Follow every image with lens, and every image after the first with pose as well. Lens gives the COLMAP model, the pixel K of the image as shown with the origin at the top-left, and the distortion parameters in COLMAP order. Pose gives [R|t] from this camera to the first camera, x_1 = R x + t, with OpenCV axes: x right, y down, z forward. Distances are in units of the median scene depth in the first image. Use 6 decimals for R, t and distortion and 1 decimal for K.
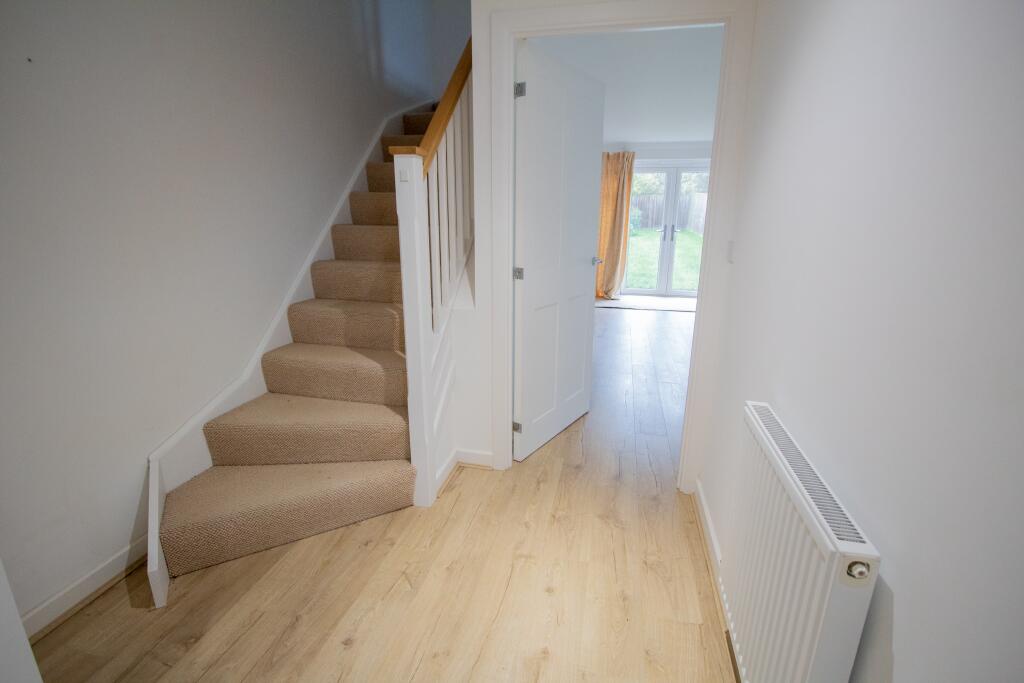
lens RADIAL K [[476.8, 0, 512.0], [0, 476.8, 341.5], [0, 0, 1]] dist [-0.010716, 0.000158]
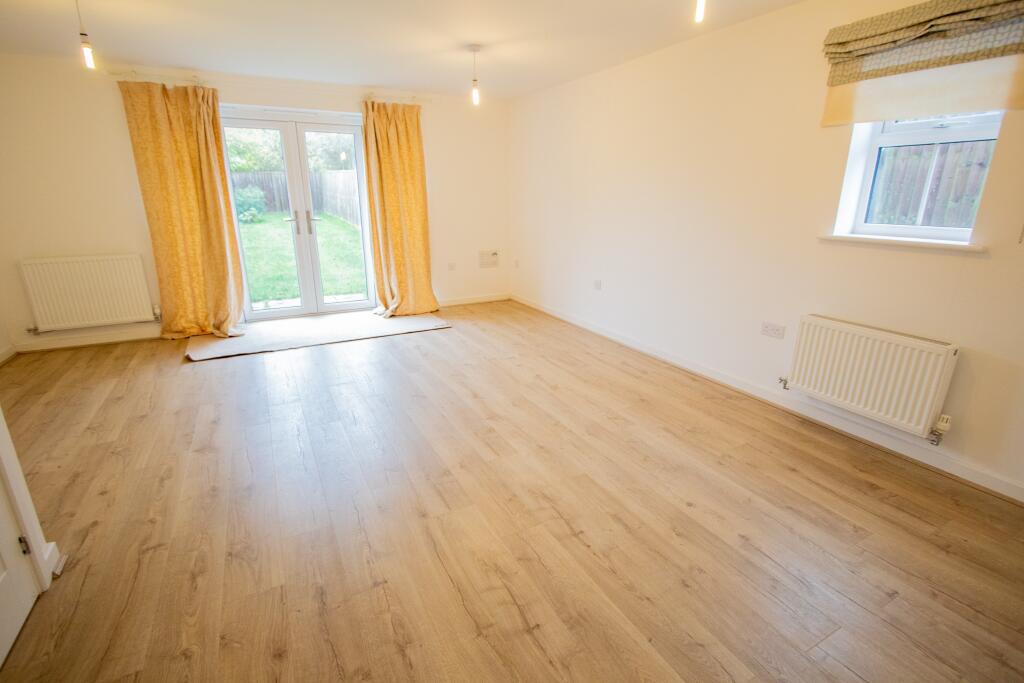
lens RADIAL K [[476.8, 0, 512.0], [0, 476.8, 341.5], [0, 0, 1]] dist [-0.010716, 0.000158]
pose [[0.757402, -0.194805, 0.623211, 0.102272], [0.171060, 0.980321, 0.098538, -0.079535], [-0.630143, 0.031974, 0.775821, 0.300898]]
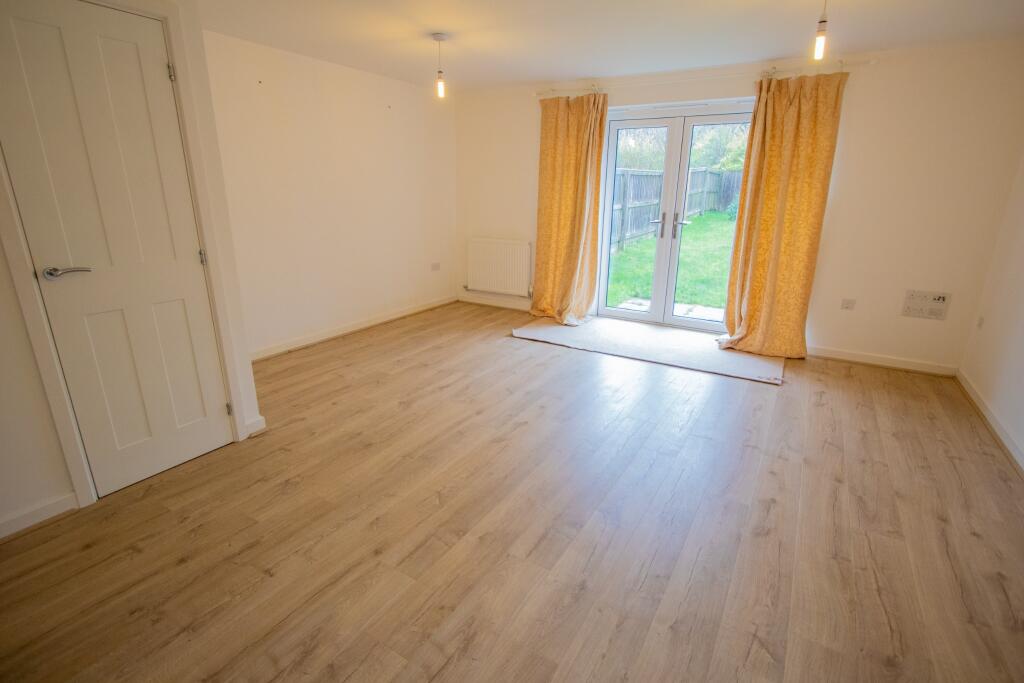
lens RADIAL K [[489.4, 0, 512.0], [0, 489.4, 341.5], [0, 0, 1]] dist [-0.010799, 0.000011]
pose [[0.948283, 0.100086, -0.301233, 0.344728], [-0.088732, 0.994740, 0.051179, -0.092365], [0.304771, -0.021803, 0.952176, 0.328275]]
